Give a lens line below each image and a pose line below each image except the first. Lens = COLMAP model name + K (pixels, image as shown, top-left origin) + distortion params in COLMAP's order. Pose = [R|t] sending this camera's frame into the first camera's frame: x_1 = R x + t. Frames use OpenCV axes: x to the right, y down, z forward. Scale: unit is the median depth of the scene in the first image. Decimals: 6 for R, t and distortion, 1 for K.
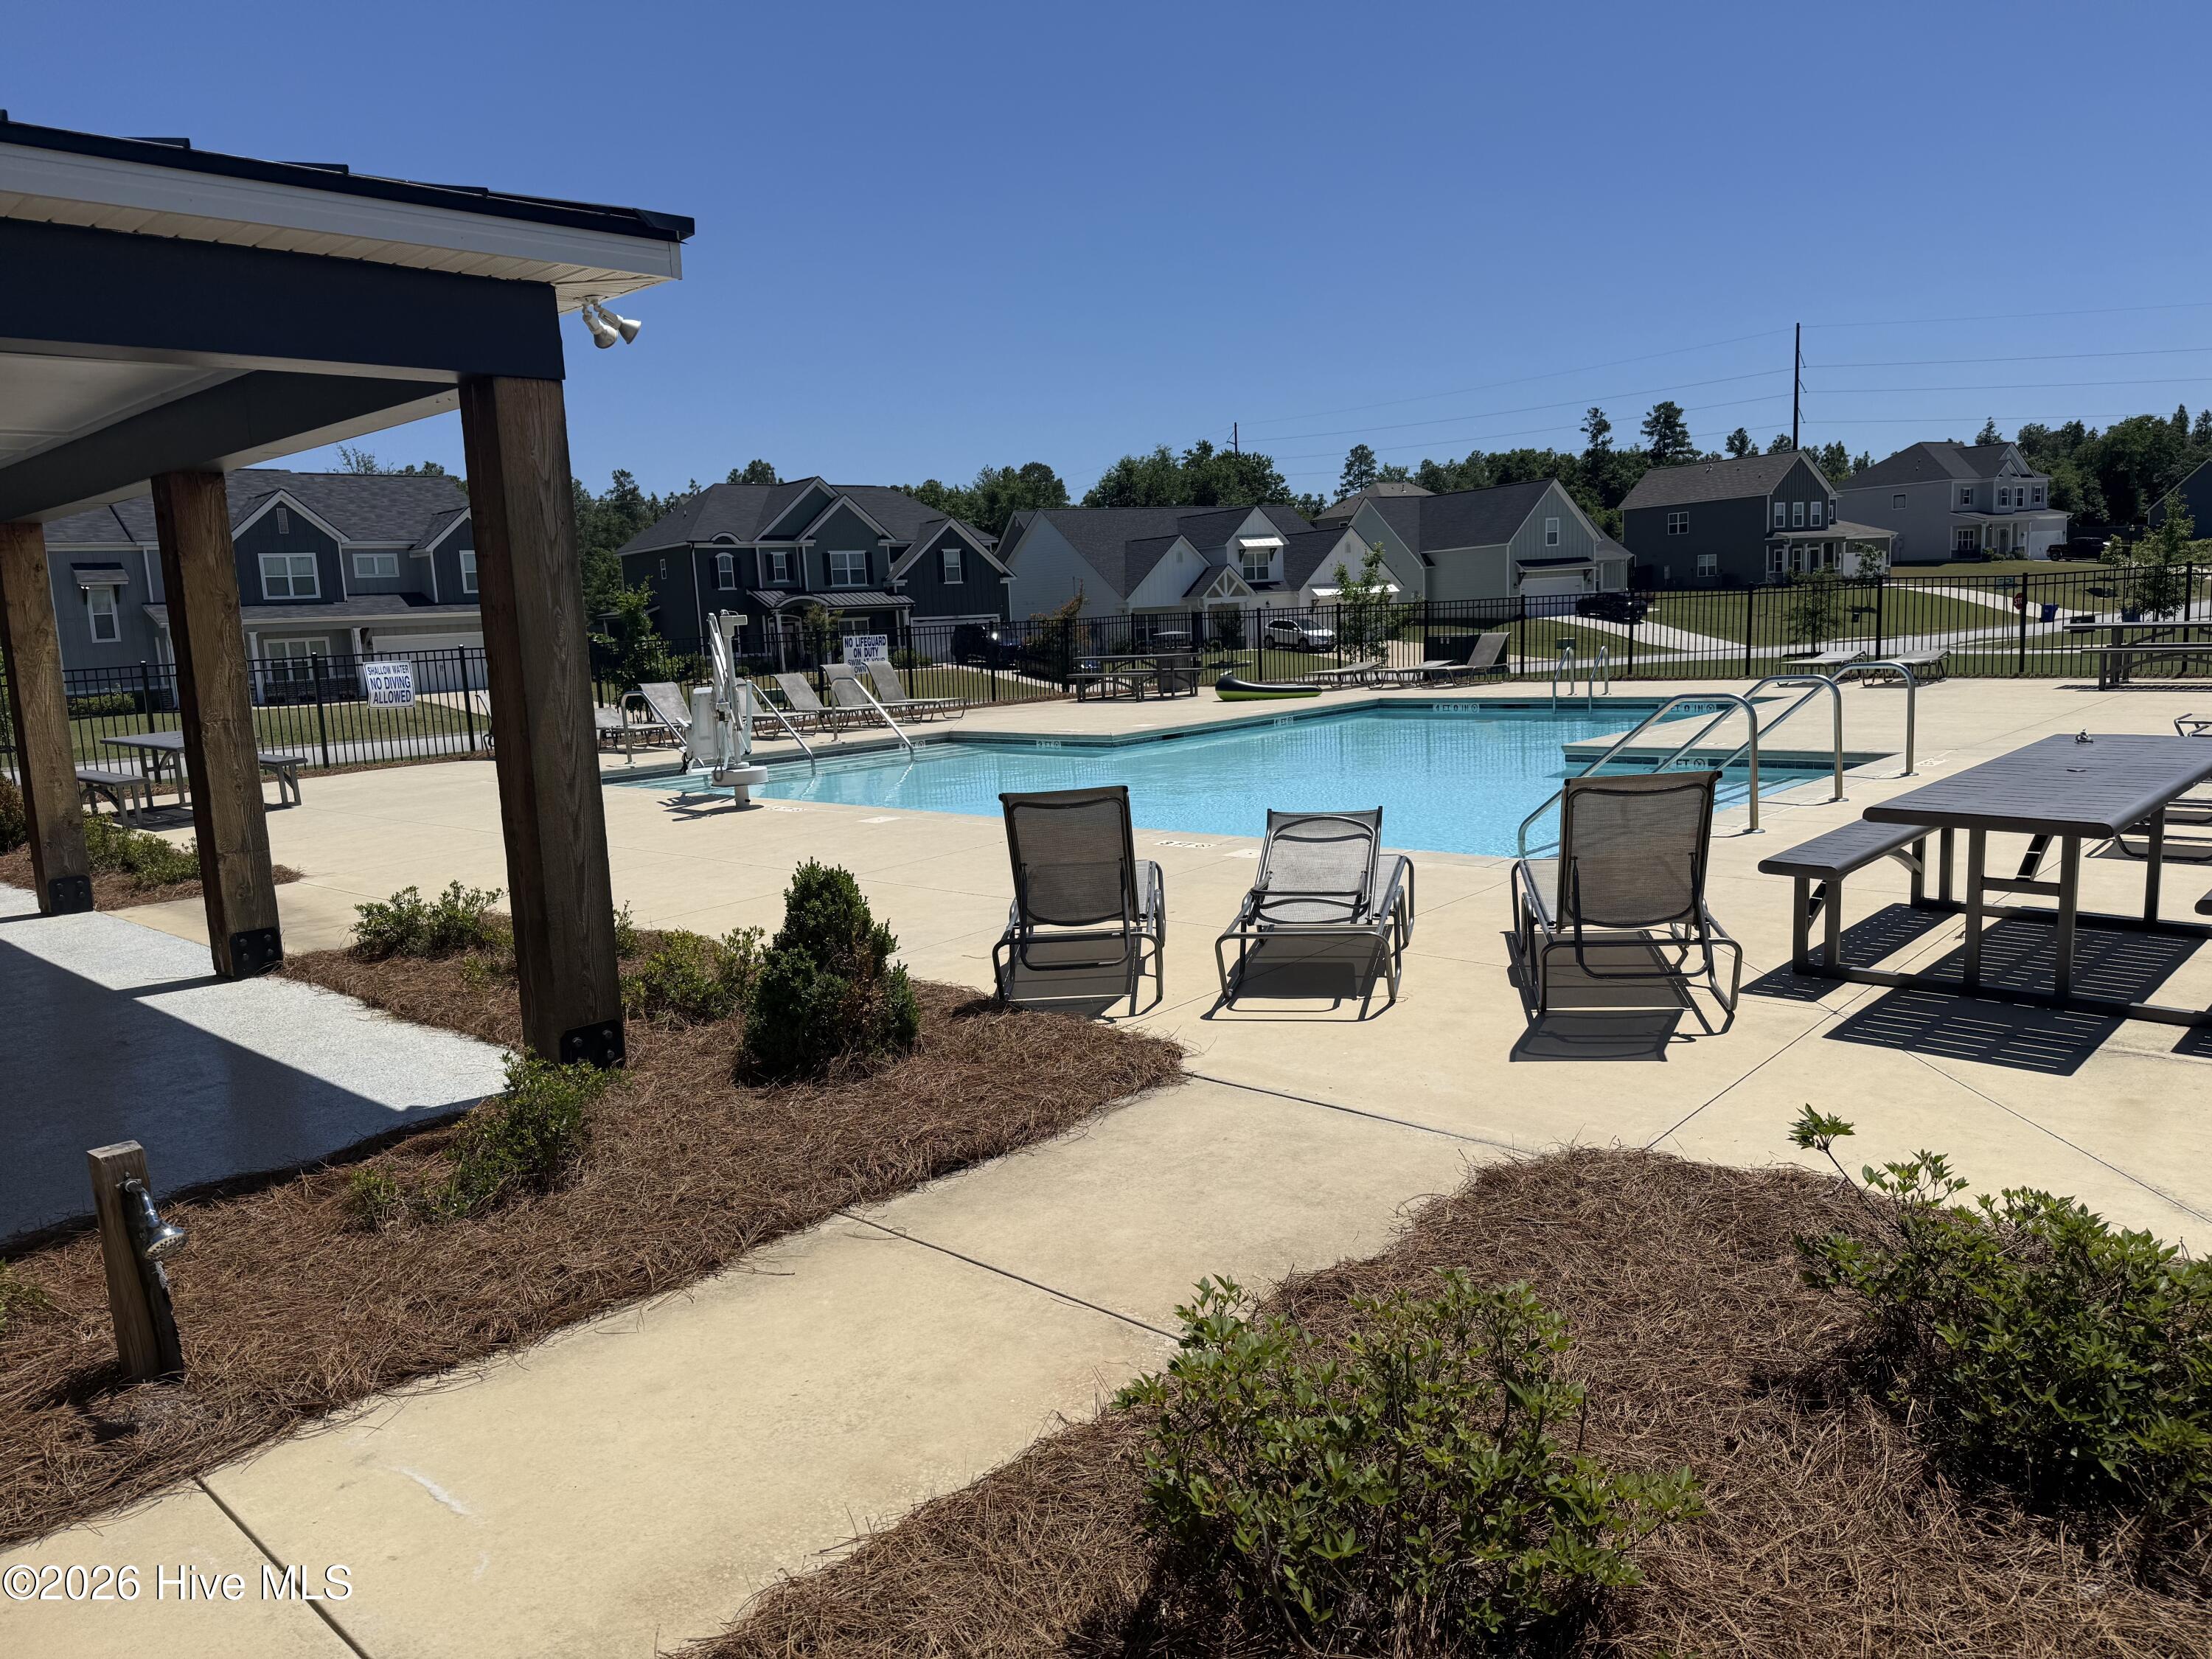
lens RADIAL K [[1539.7, 0, 1128.6], [0, 1539.7, 849.0], [0, 0, 1]] dist [0.052586, -0.076126]
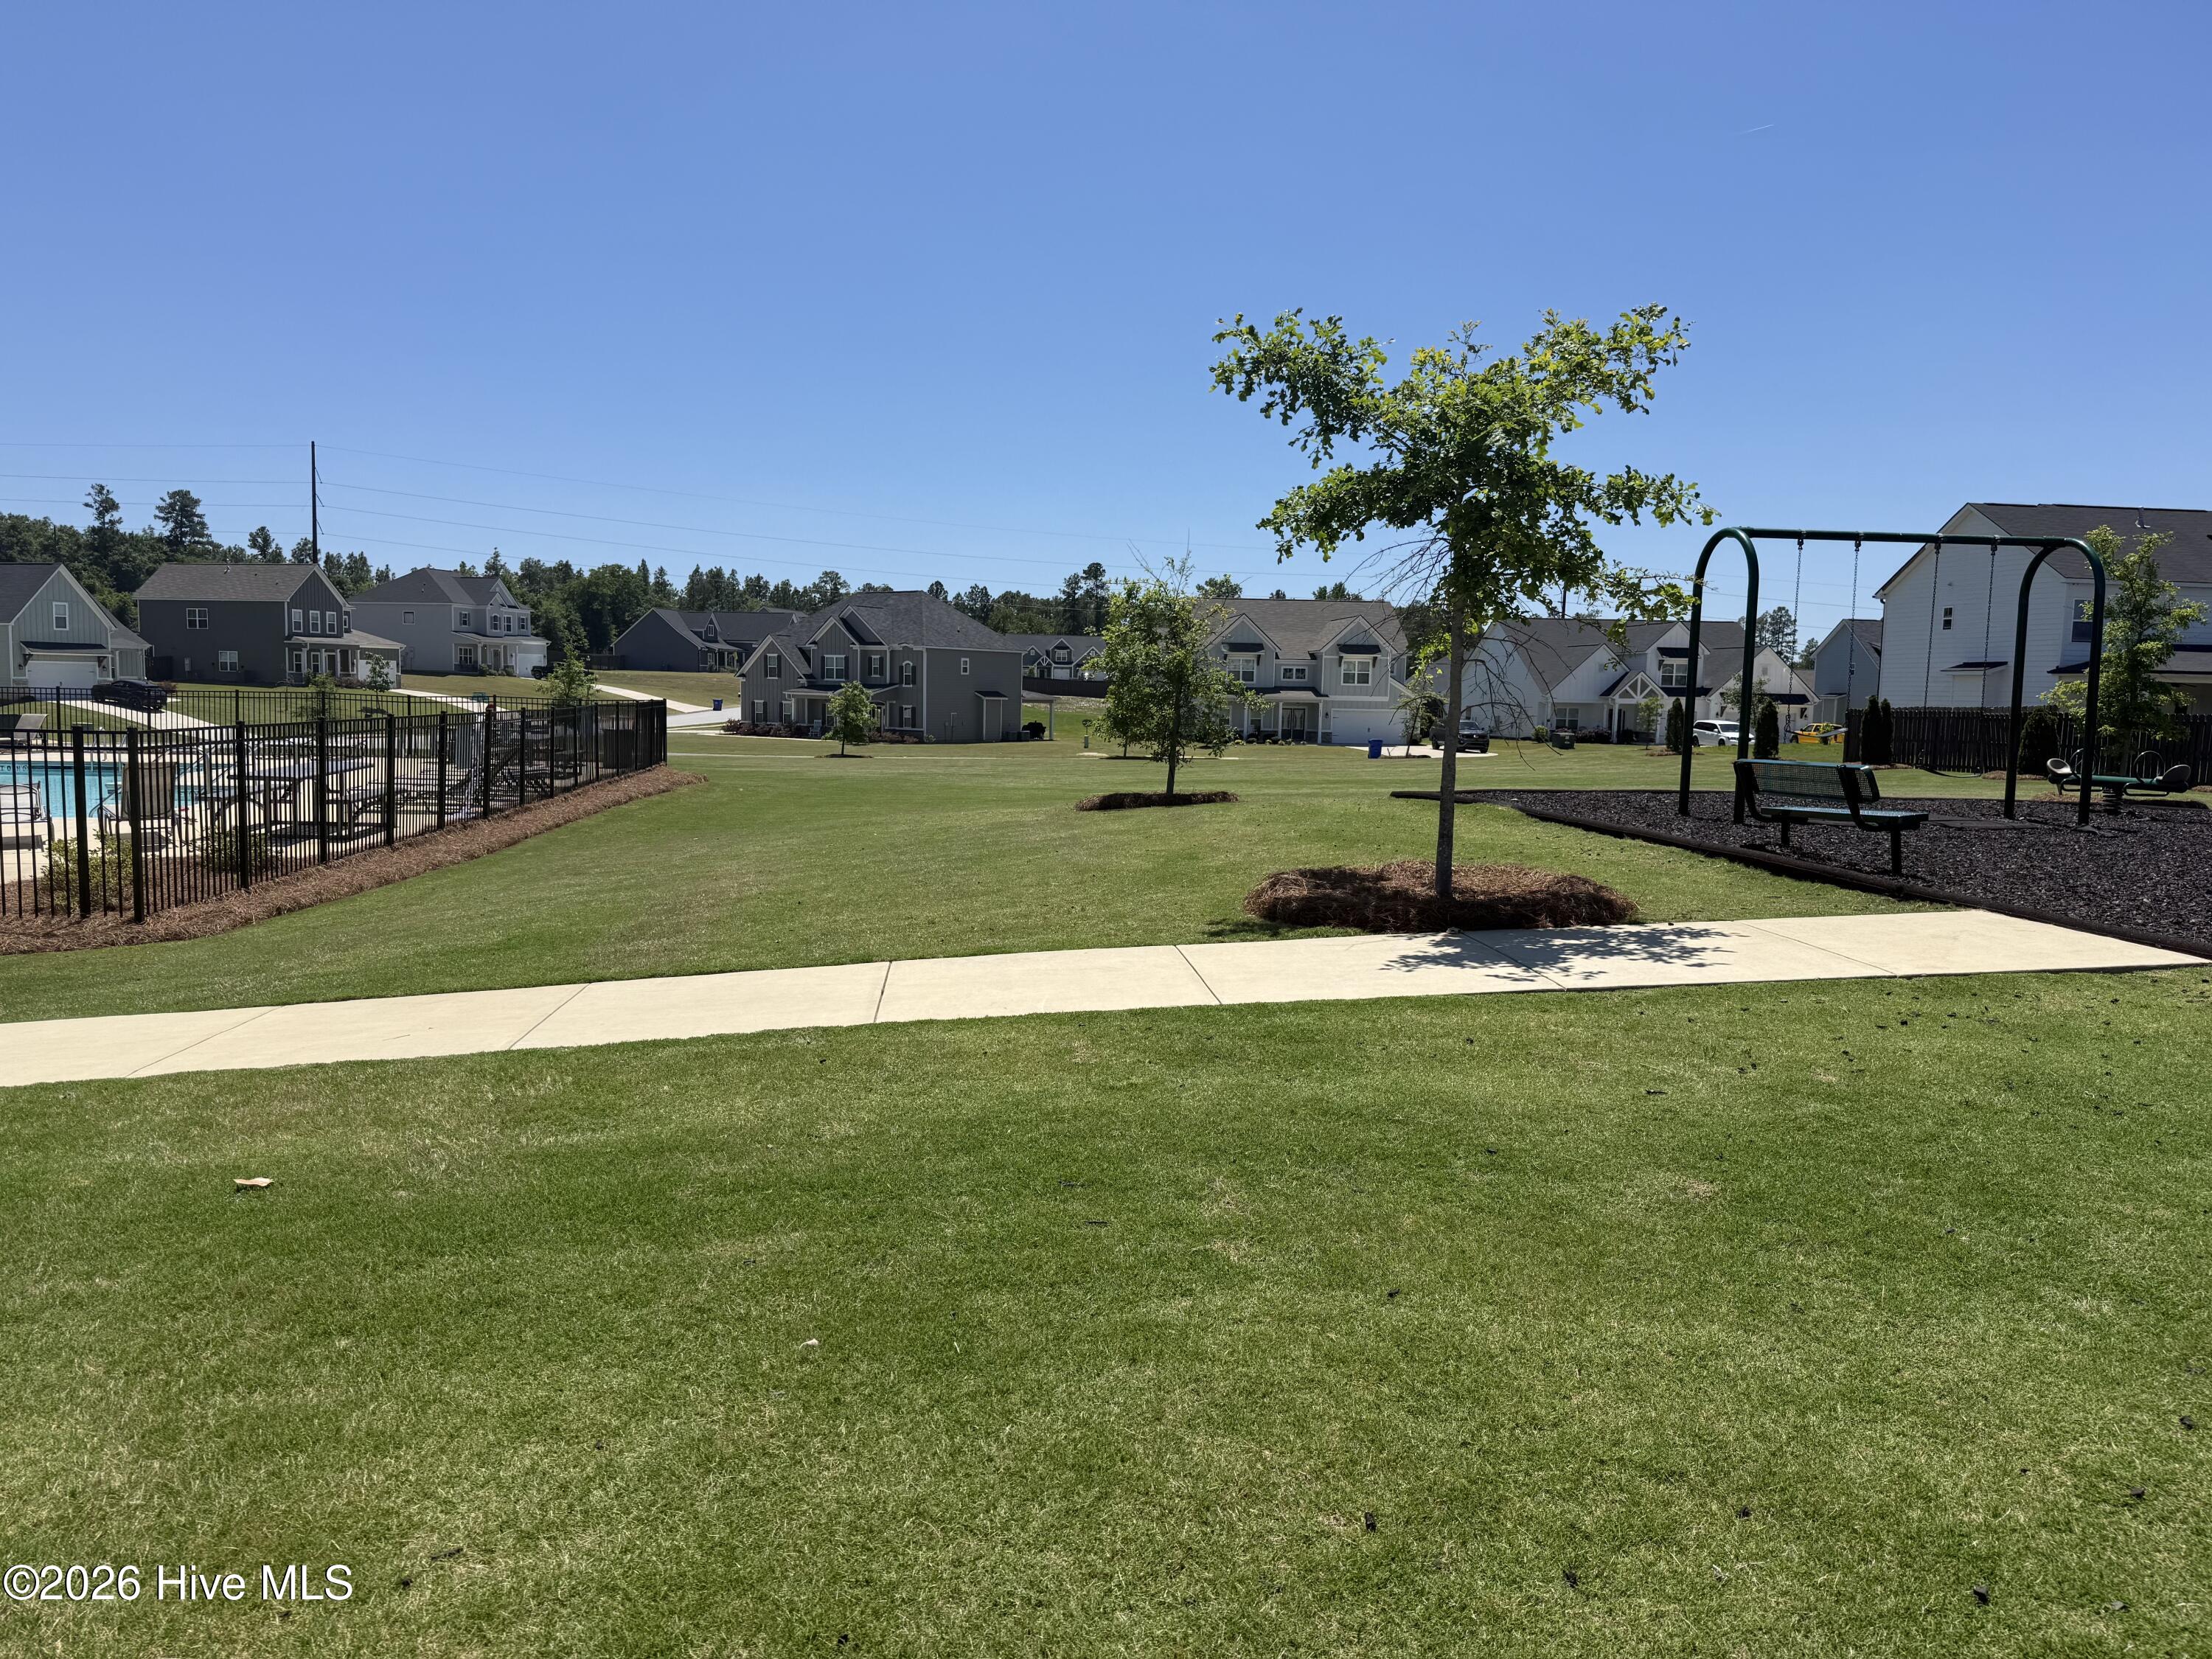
lens RADIAL K [[1539.7, 0, 1086.0], [0, 1539.7, 831.9], [0, 0, 1]] dist [0.052586, -0.076126]
pose [[0.657484, -0.005487, 0.753448, -0.033770], [0.061000, 0.997079, -0.045969, 0.014675], [-0.750995, 0.076185, 0.655898, -0.103624]]
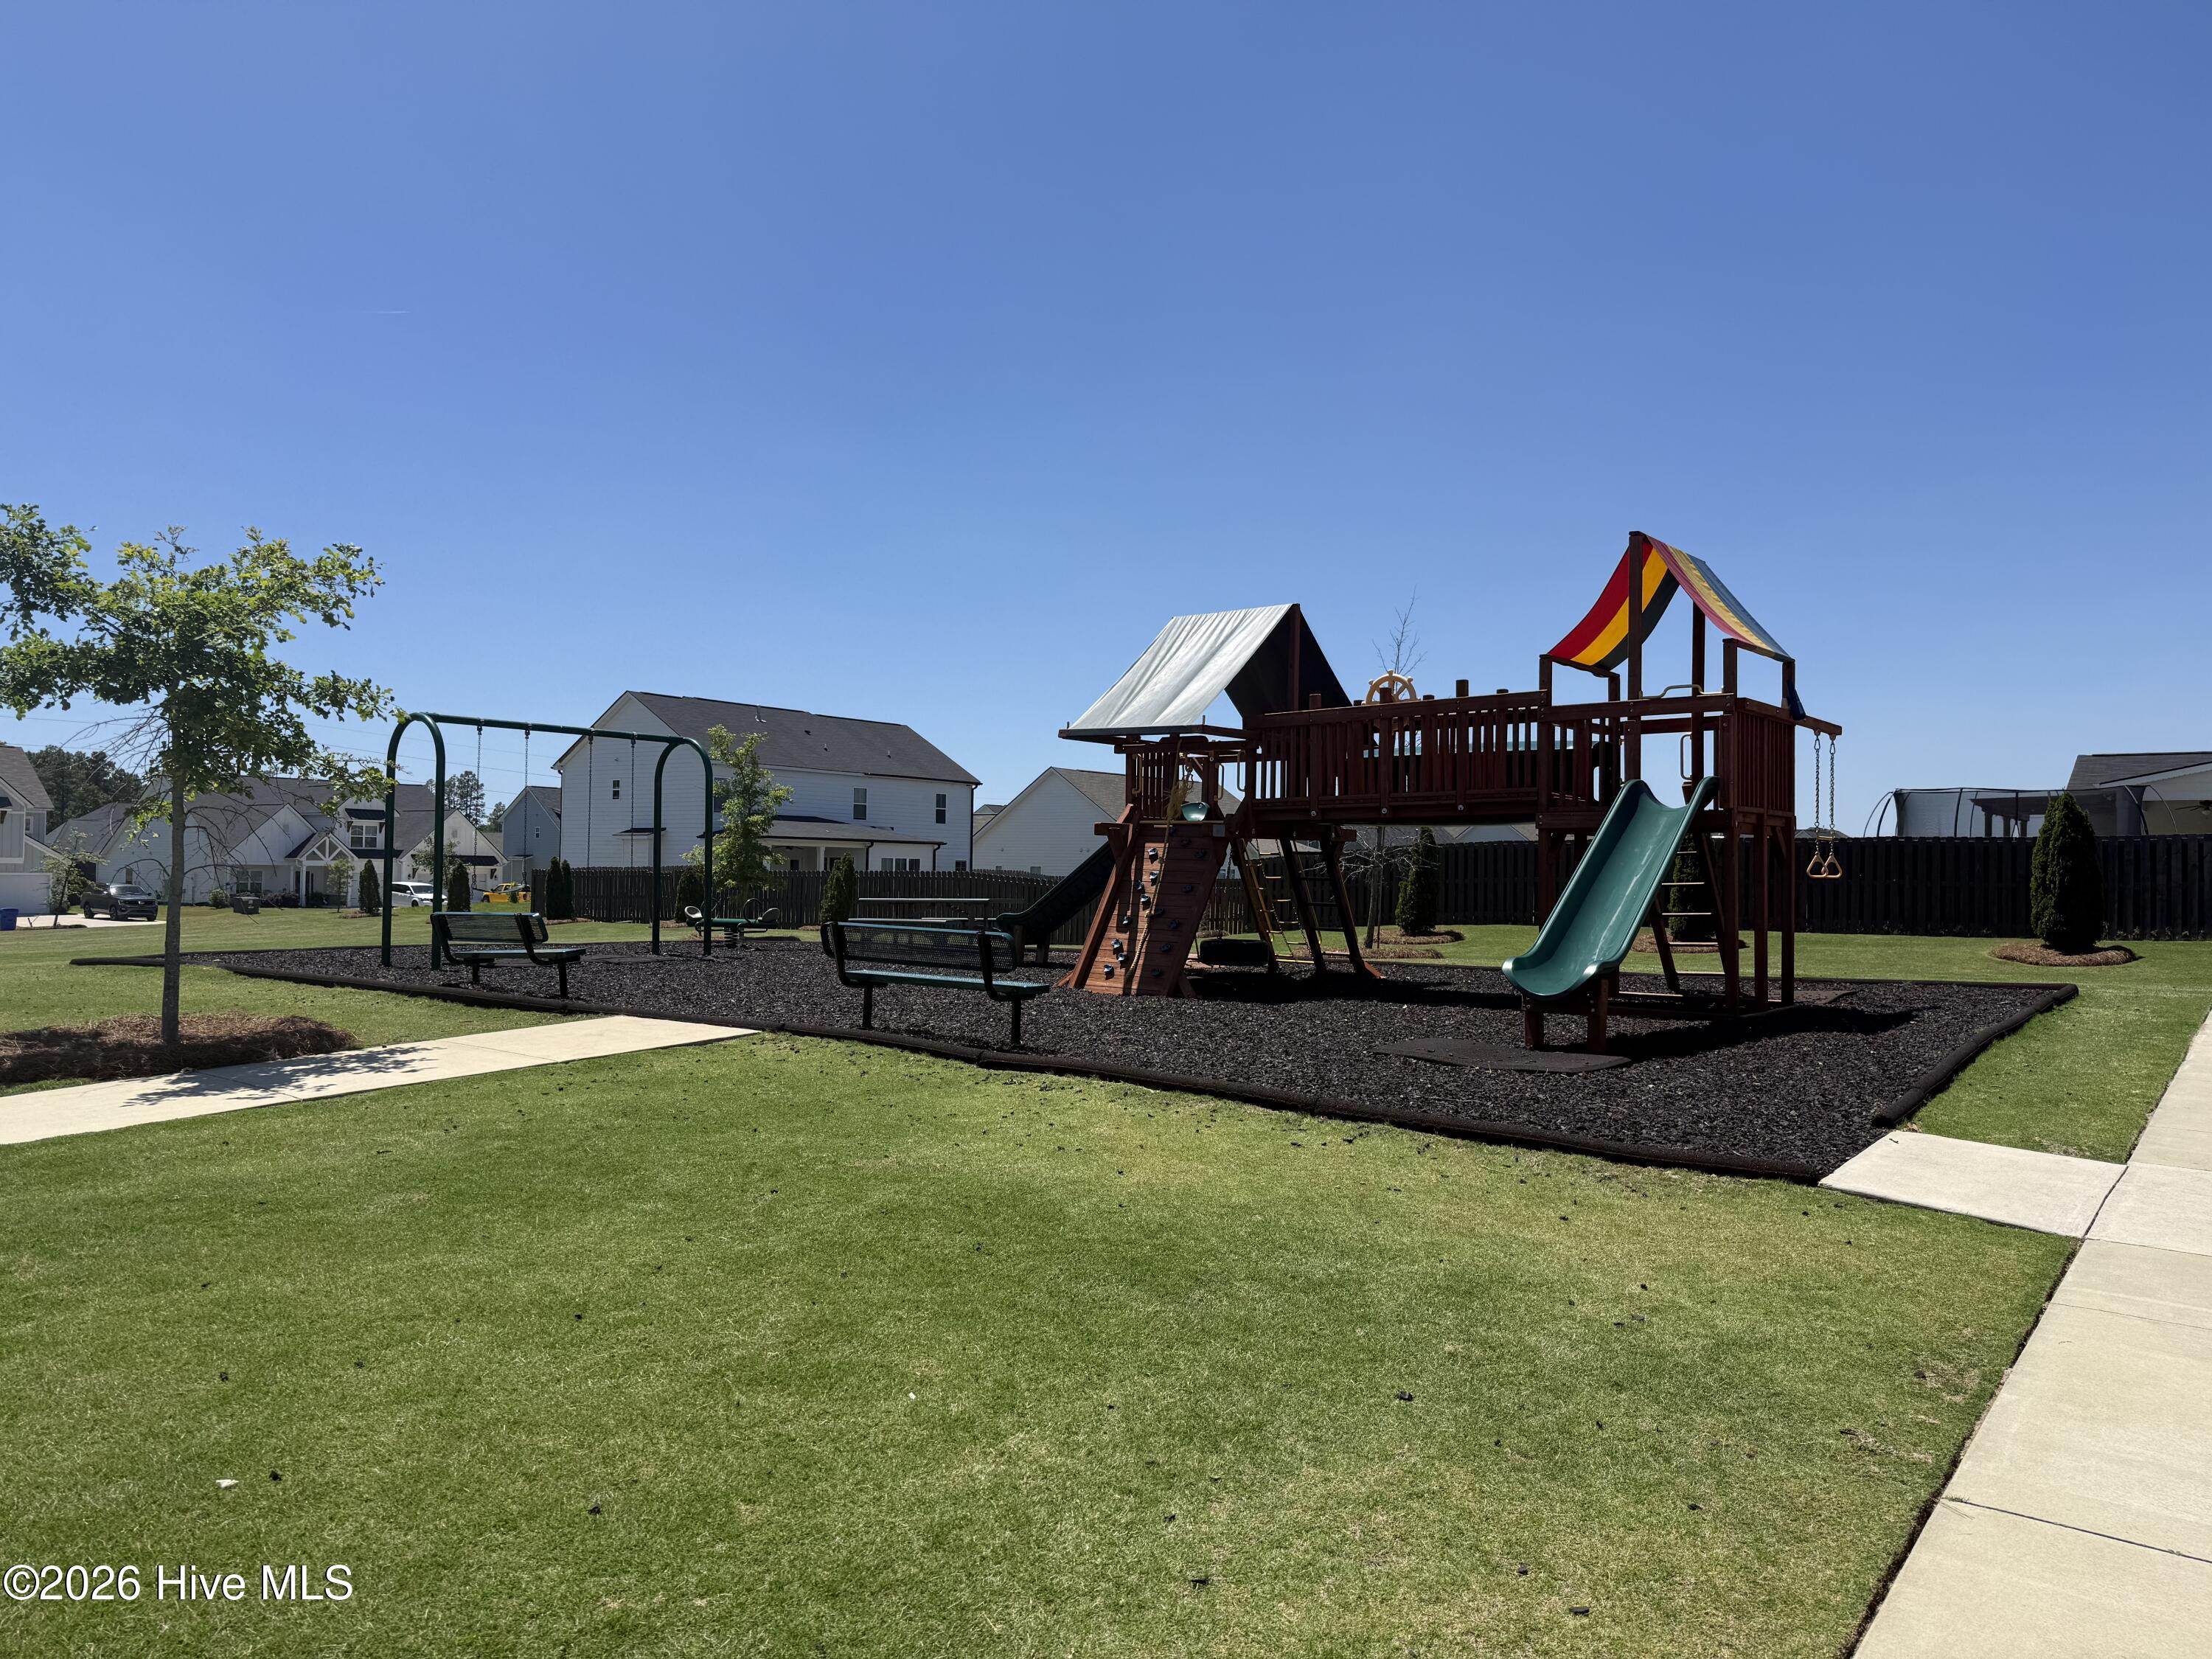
lens RADIAL K [[1539.7, 0, 1114.8], [0, 1539.7, 841.3], [0, 0, 1]] dist [0.052586, -0.076126]
pose [[-0.092828, 0.069126, 0.993280, -0.049964], [0.142234, 0.988277, -0.055485, 0.016219], [-0.985471, 0.136128, -0.101571, -0.108717]]
